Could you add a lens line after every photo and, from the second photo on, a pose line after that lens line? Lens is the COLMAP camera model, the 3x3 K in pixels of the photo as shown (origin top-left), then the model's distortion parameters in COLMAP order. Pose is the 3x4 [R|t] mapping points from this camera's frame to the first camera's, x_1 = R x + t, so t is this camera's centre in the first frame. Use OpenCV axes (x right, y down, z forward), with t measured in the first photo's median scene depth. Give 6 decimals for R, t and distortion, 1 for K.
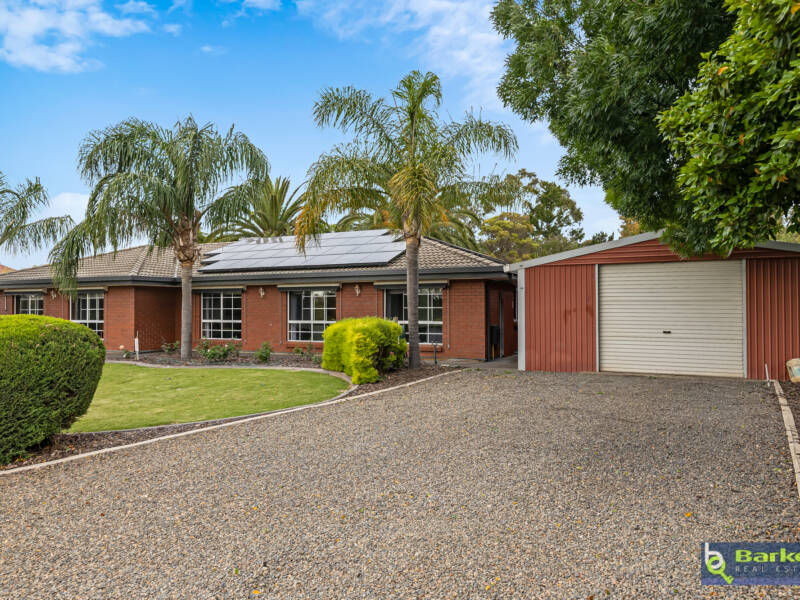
lens RADIAL K [[493.0, 0, 399.4], [0, 493.0, 302.2], [0, 0, 1]] dist [-0.002076, -0.000163]
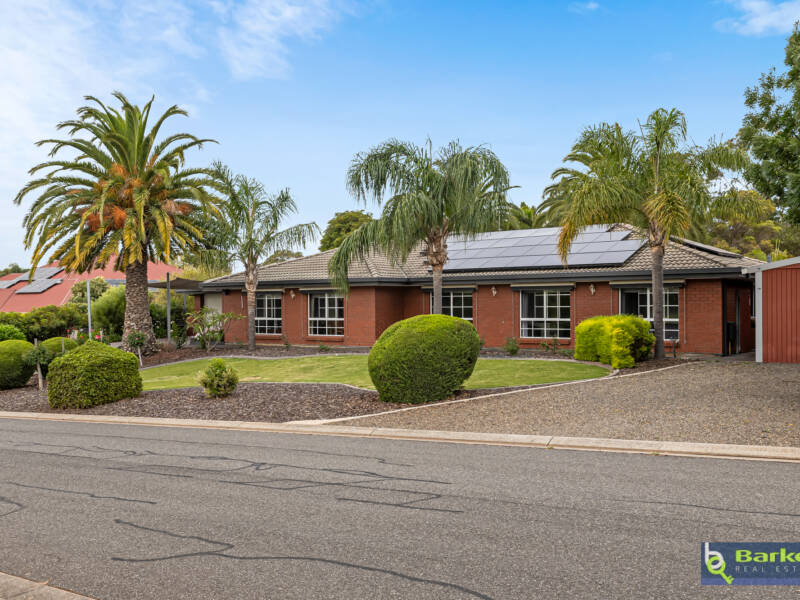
lens RADIAL K [[757.2, 0, 400.5], [0, 757.2, 301.3], [0, 0, 1]] dist [0.000637, 0.000000]
pose [[0.979685, -0.005737, -0.200459, -0.172282], [0.008764, 0.999860, 0.014220, -0.026704], [0.200350, -0.015688, 0.979599, -0.712028]]
